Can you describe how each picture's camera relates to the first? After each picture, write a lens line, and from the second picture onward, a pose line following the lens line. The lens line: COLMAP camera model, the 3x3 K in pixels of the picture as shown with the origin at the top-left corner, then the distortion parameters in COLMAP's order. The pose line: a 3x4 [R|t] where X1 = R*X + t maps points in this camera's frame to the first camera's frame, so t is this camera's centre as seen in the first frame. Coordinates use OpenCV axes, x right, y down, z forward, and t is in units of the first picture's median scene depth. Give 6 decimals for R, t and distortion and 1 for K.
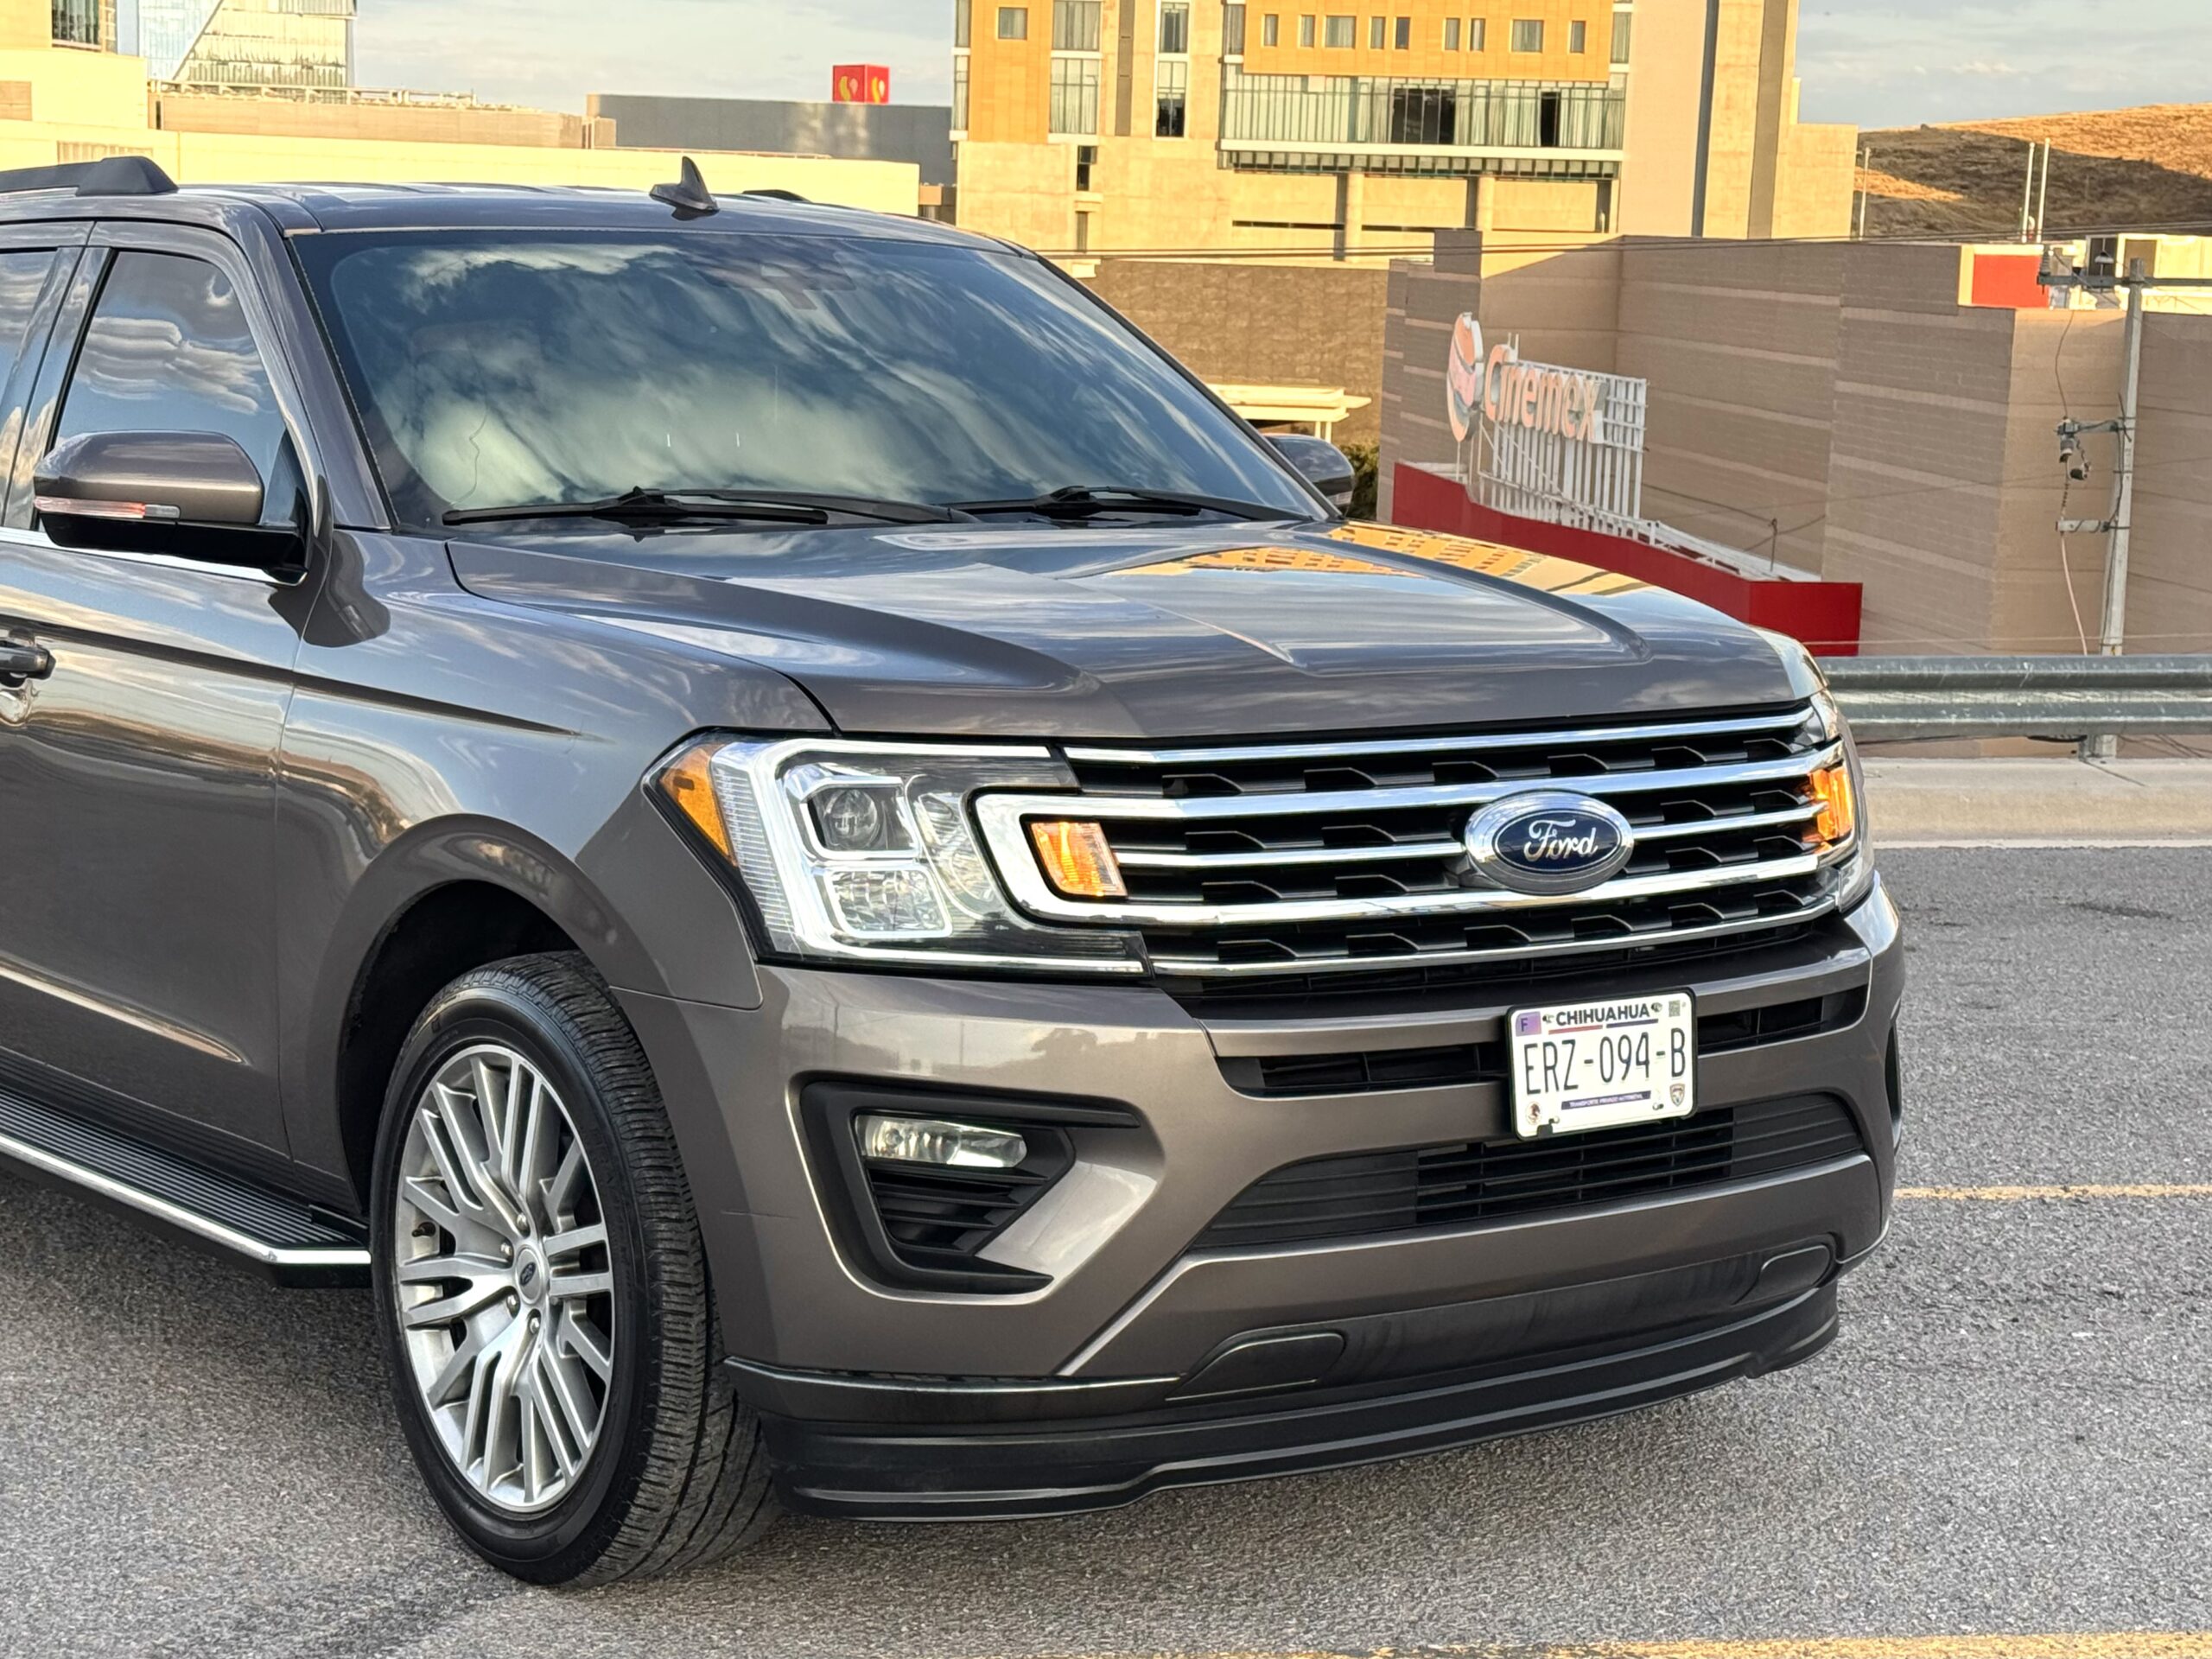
lens RADIAL K [[3828.6, 0, 1046.3], [0, 3828.6, 864.4], [0, 0, 1]] dist [0.111974, 0.016676]
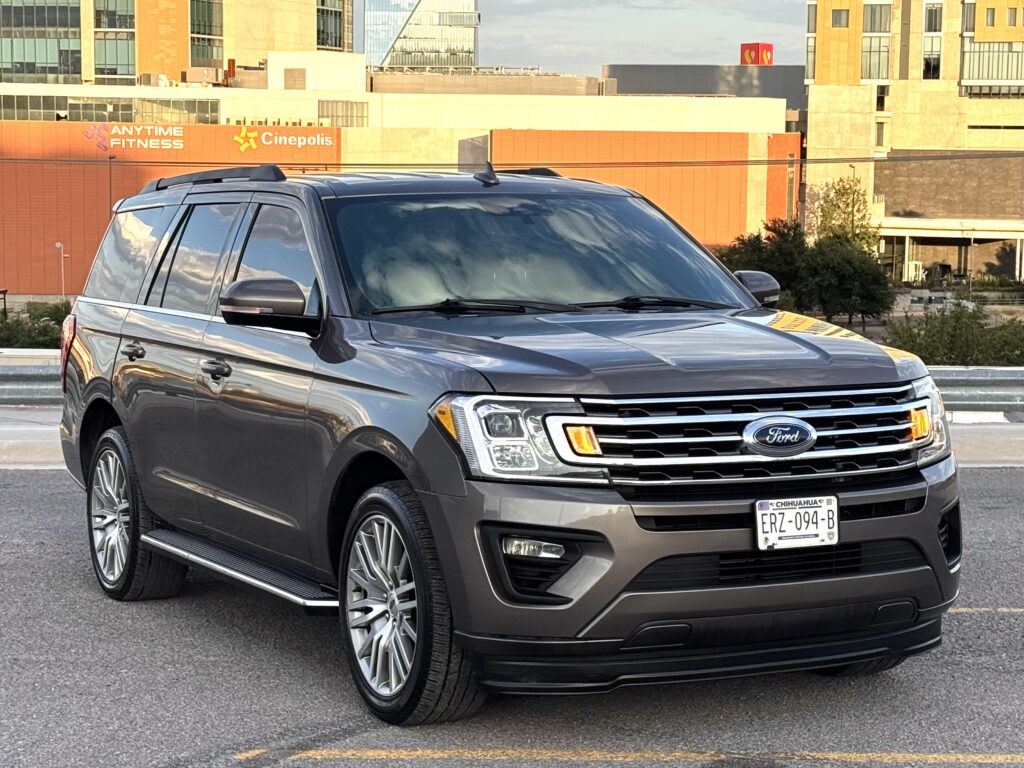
lens RADIAL K [[2178.8, 0, 512.0], [0, 2178.8, 384.0], [0, 0, 1]] dist [0.061931, 0.180803]
pose [[0.987104, -0.002678, -0.160056, 0.169811], [-0.005406, 0.998732, -0.050050, 0.029922], [0.159987, 0.050270, 0.985838, -0.415337]]
